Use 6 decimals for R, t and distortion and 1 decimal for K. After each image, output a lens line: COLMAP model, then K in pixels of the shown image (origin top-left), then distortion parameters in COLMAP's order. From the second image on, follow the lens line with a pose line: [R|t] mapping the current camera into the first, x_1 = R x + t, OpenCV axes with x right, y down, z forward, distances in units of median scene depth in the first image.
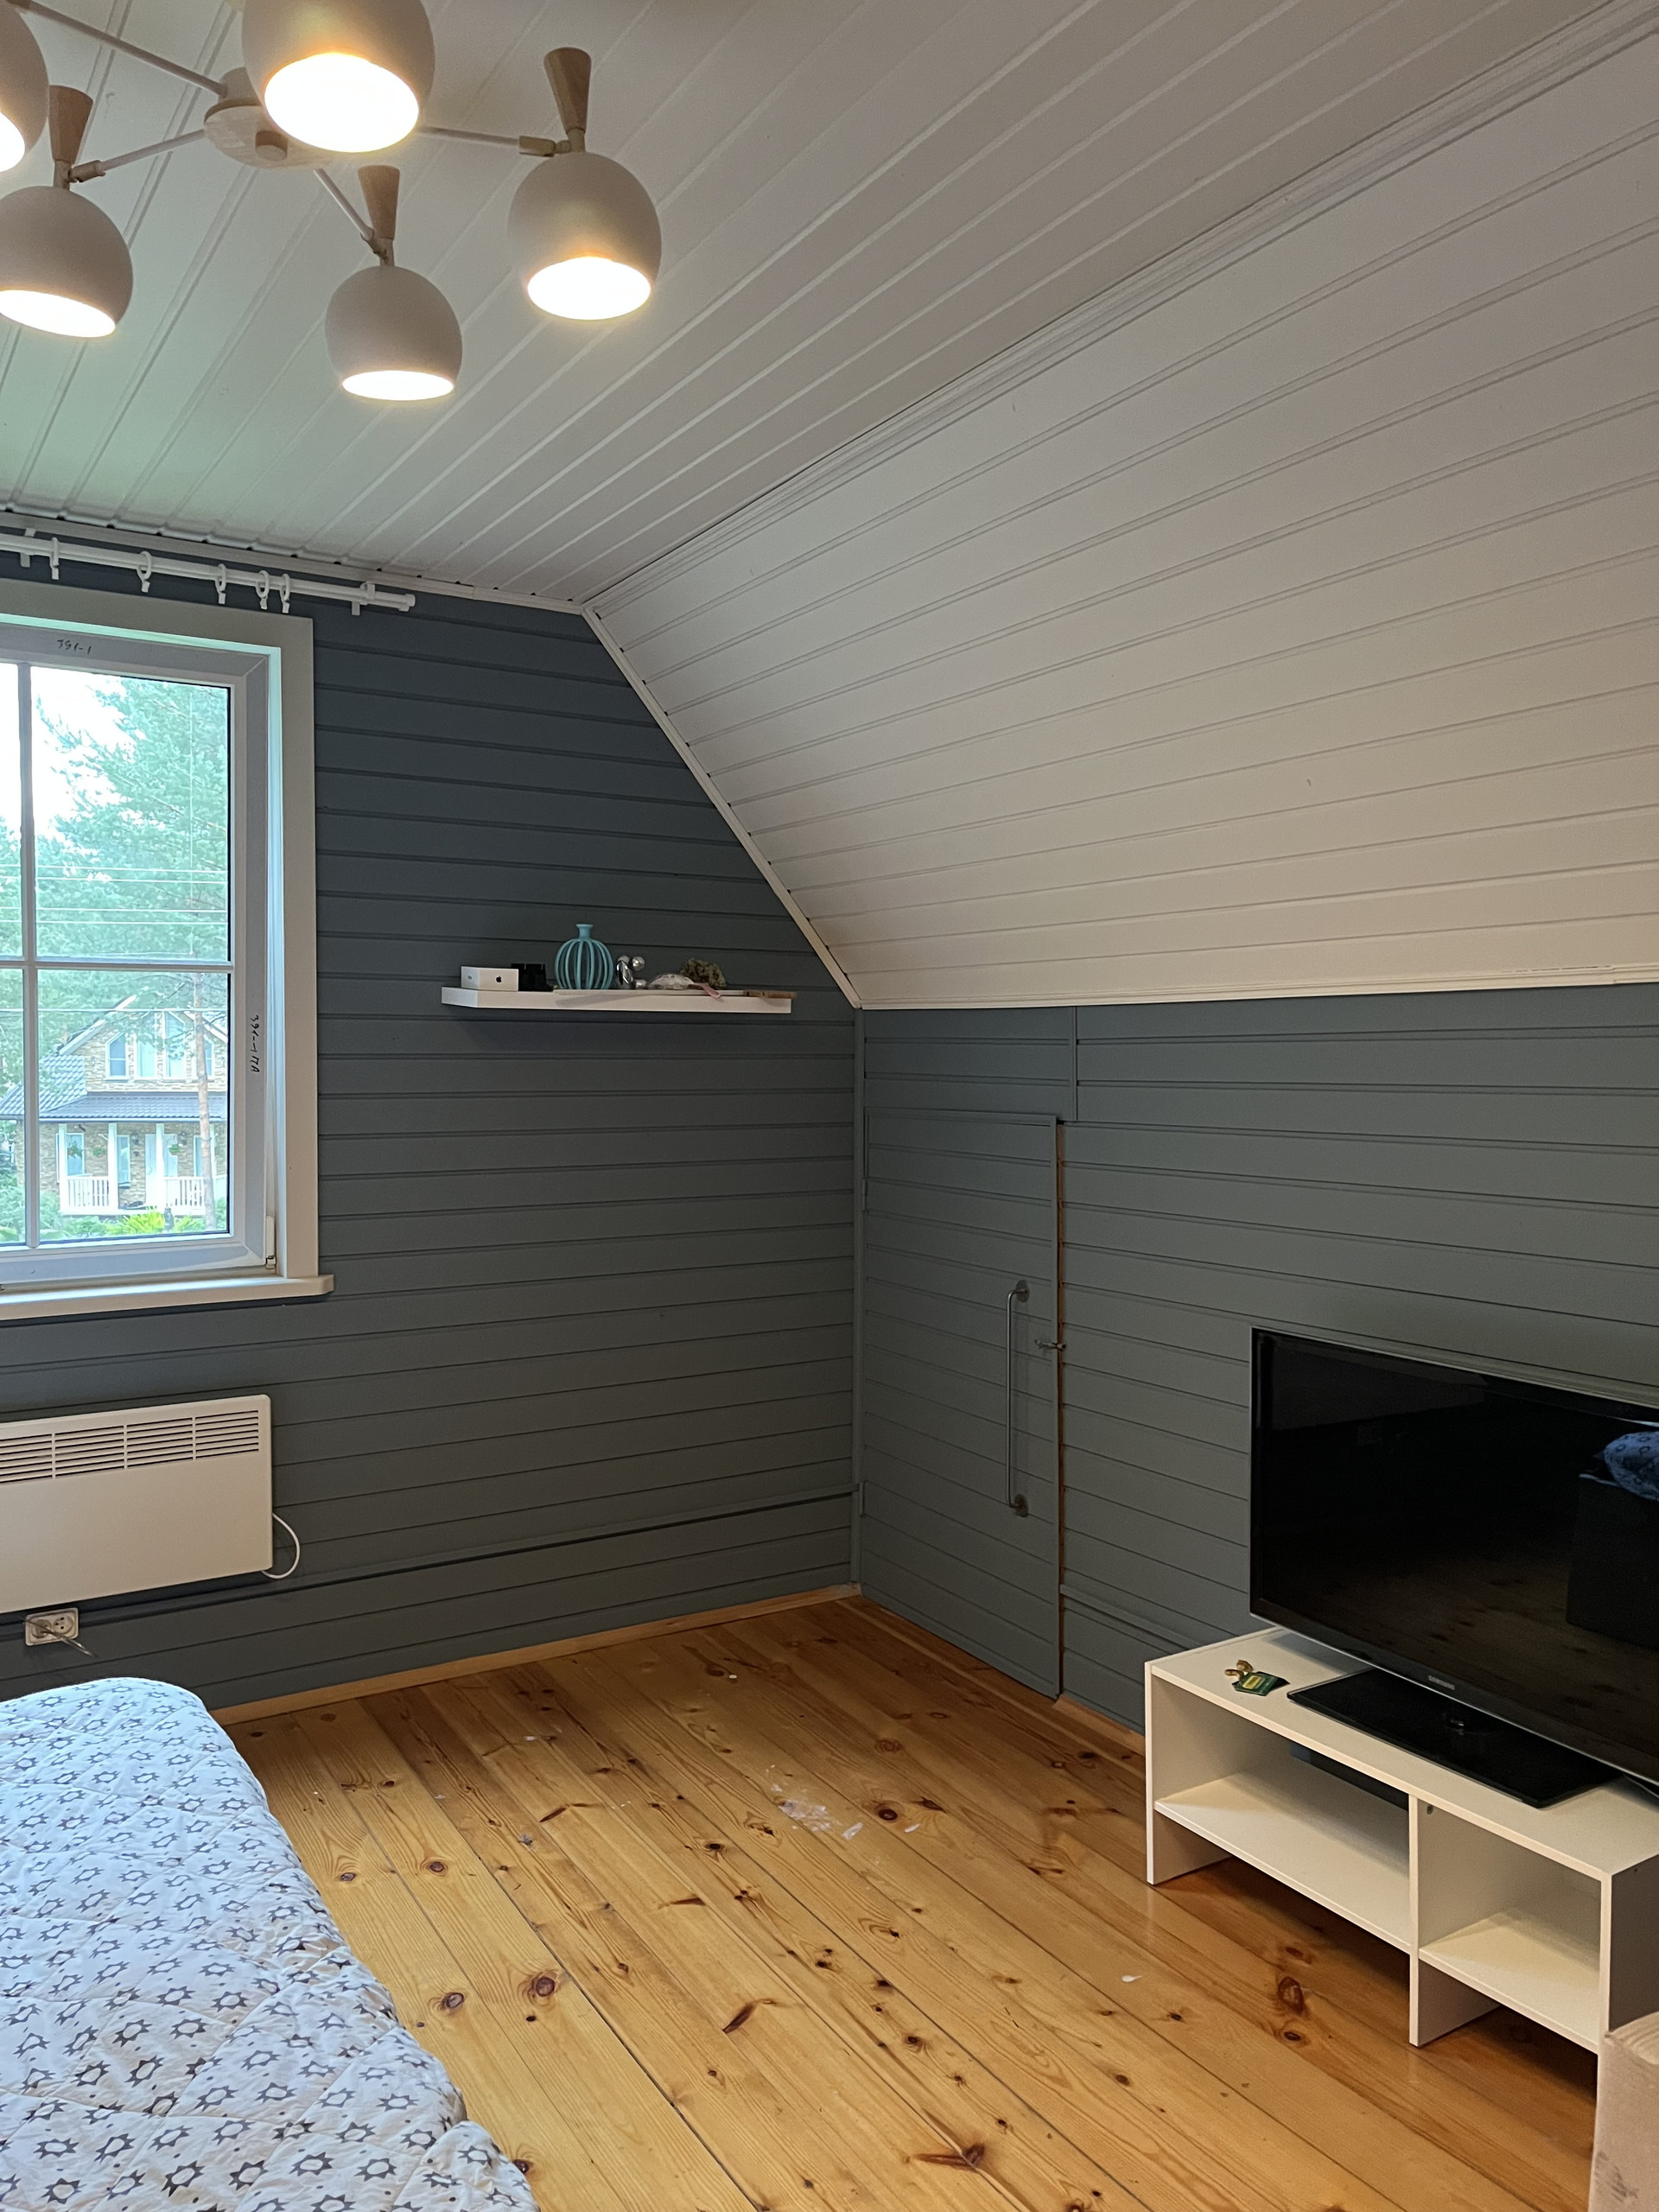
lens RADIAL K [[1662.2, 0, 833.0], [0, 1662.2, 1094.2], [0, 0, 1]] dist [0.042184, -0.061970]
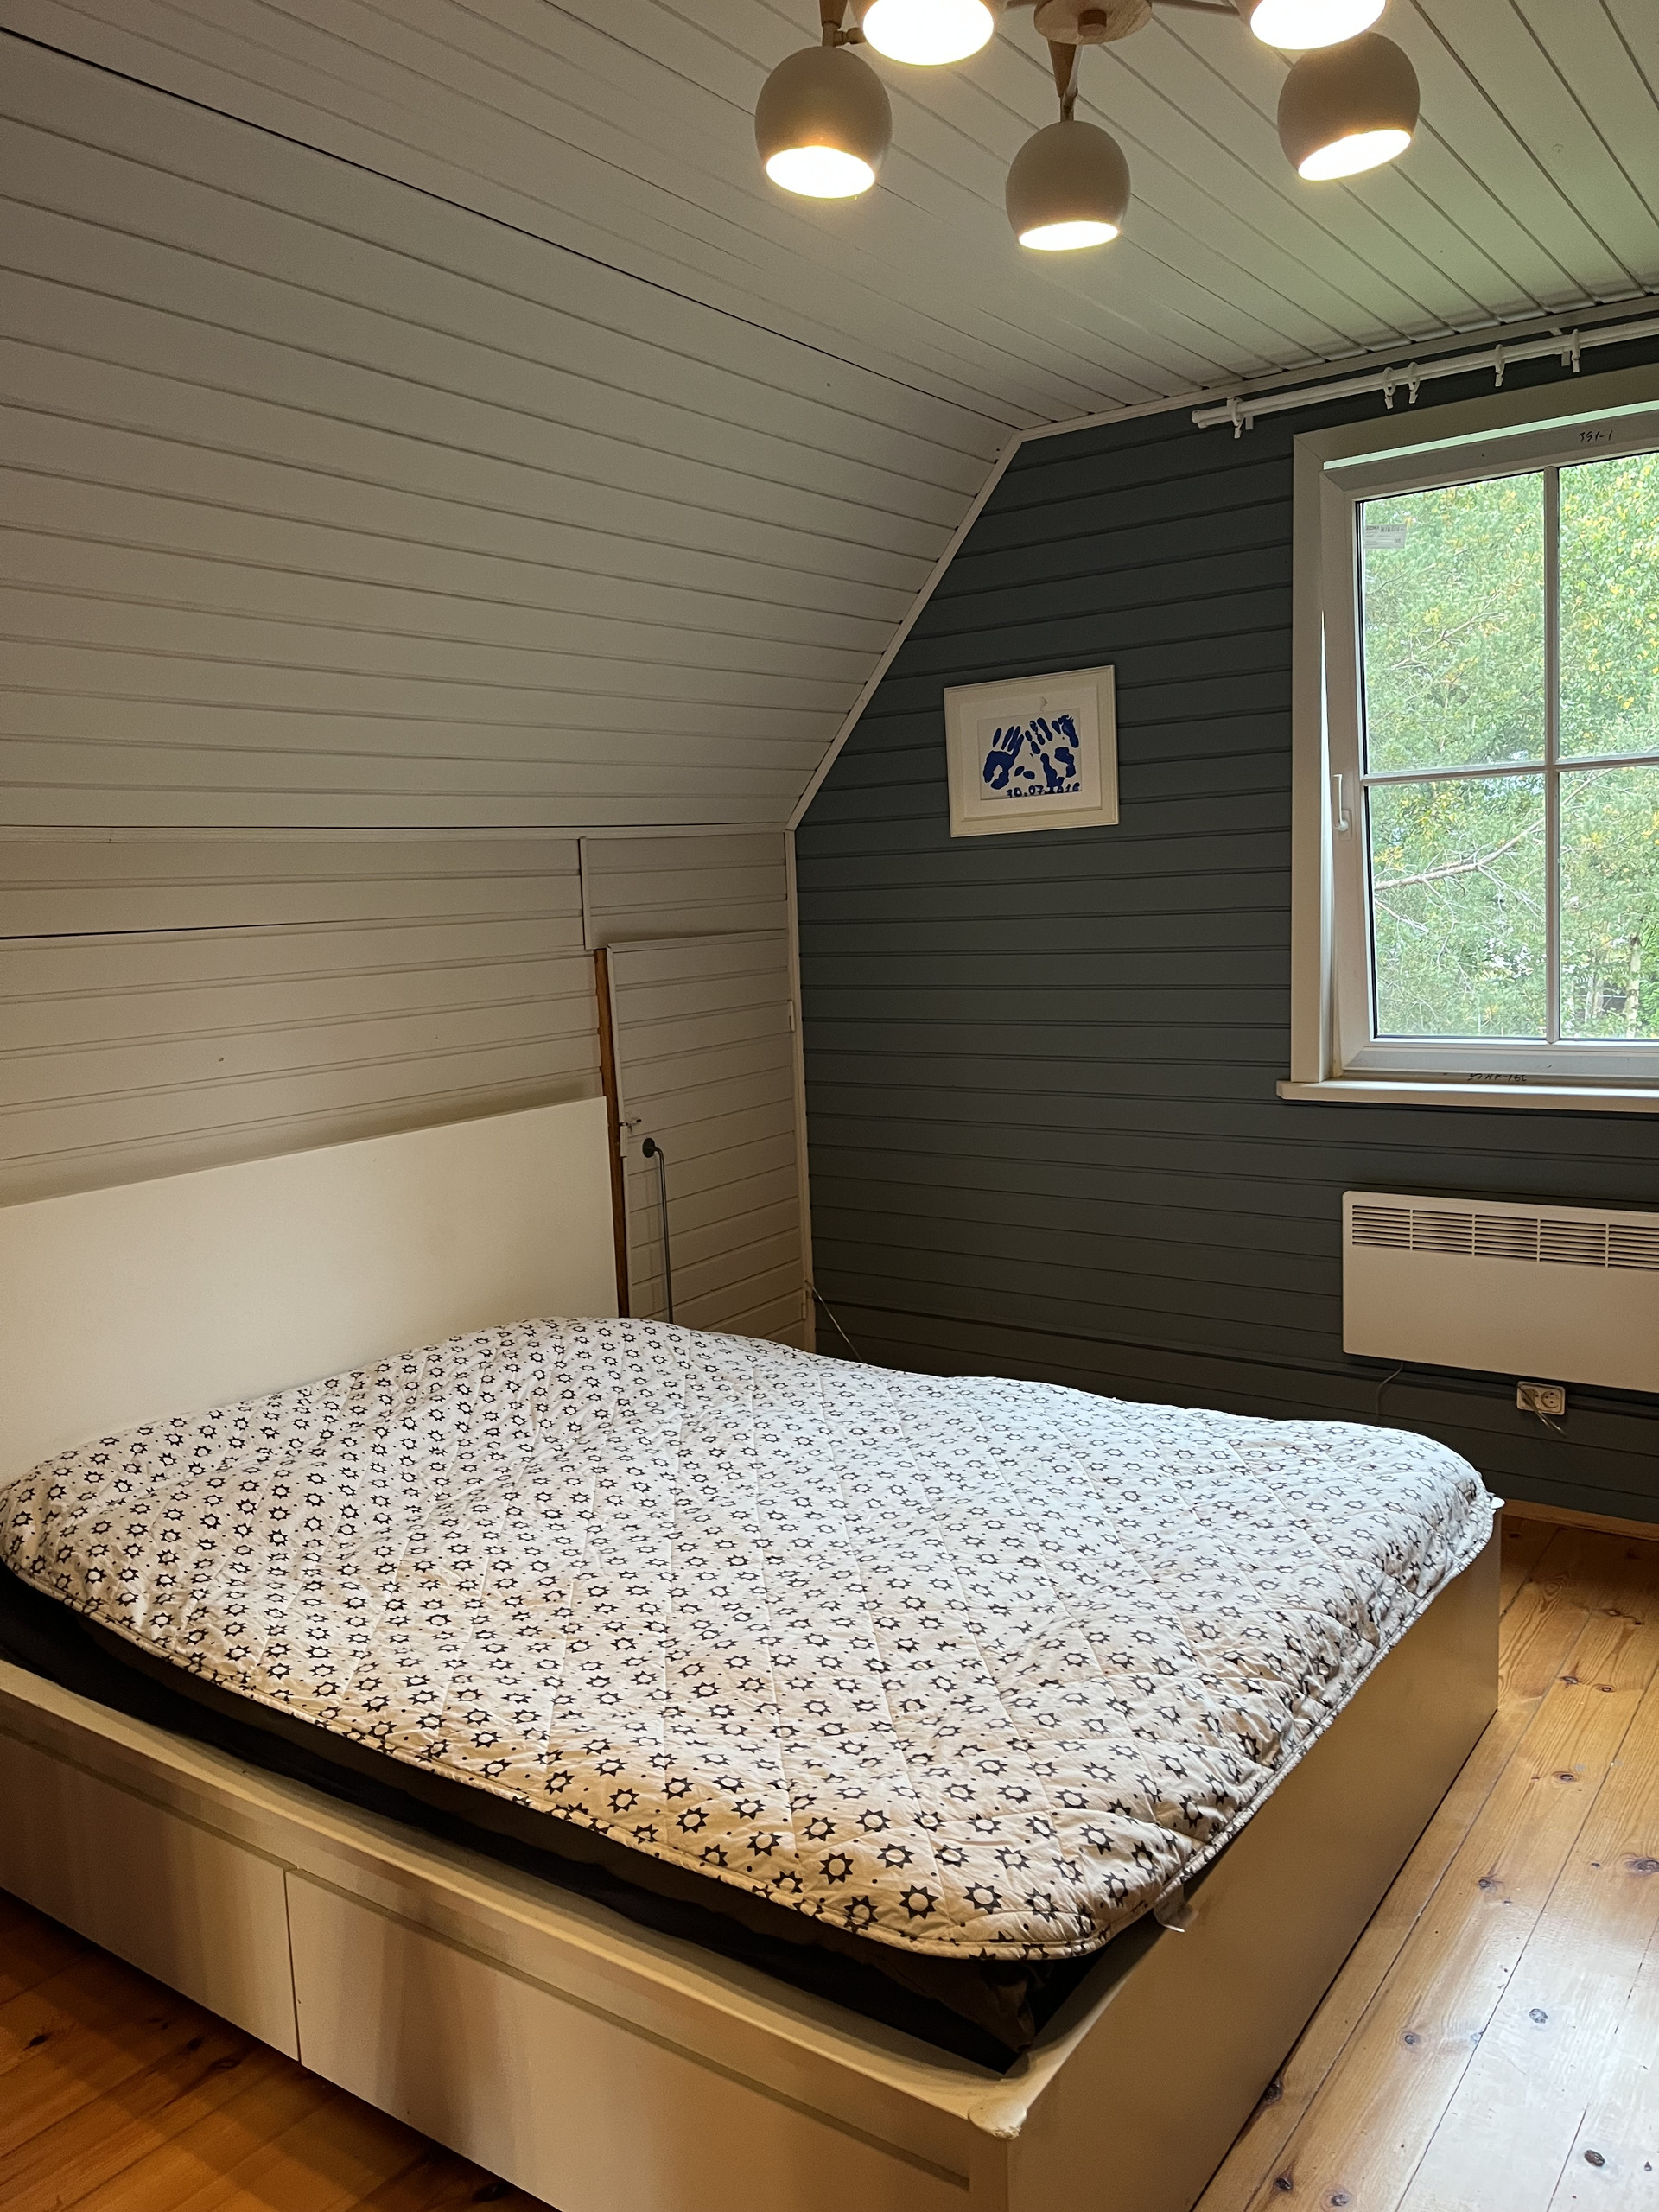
lens RADIAL K [[1662.2, 0, 839.3], [0, 1662.2, 1106.4], [0, 0, 1]] dist [0.042184, -0.061970]
pose [[0.399780, 0.103653, -0.910732, 0.393192], [0.015223, 0.992698, 0.119664, -0.001764], [0.916485, -0.061703, 0.395283, 0.229698]]
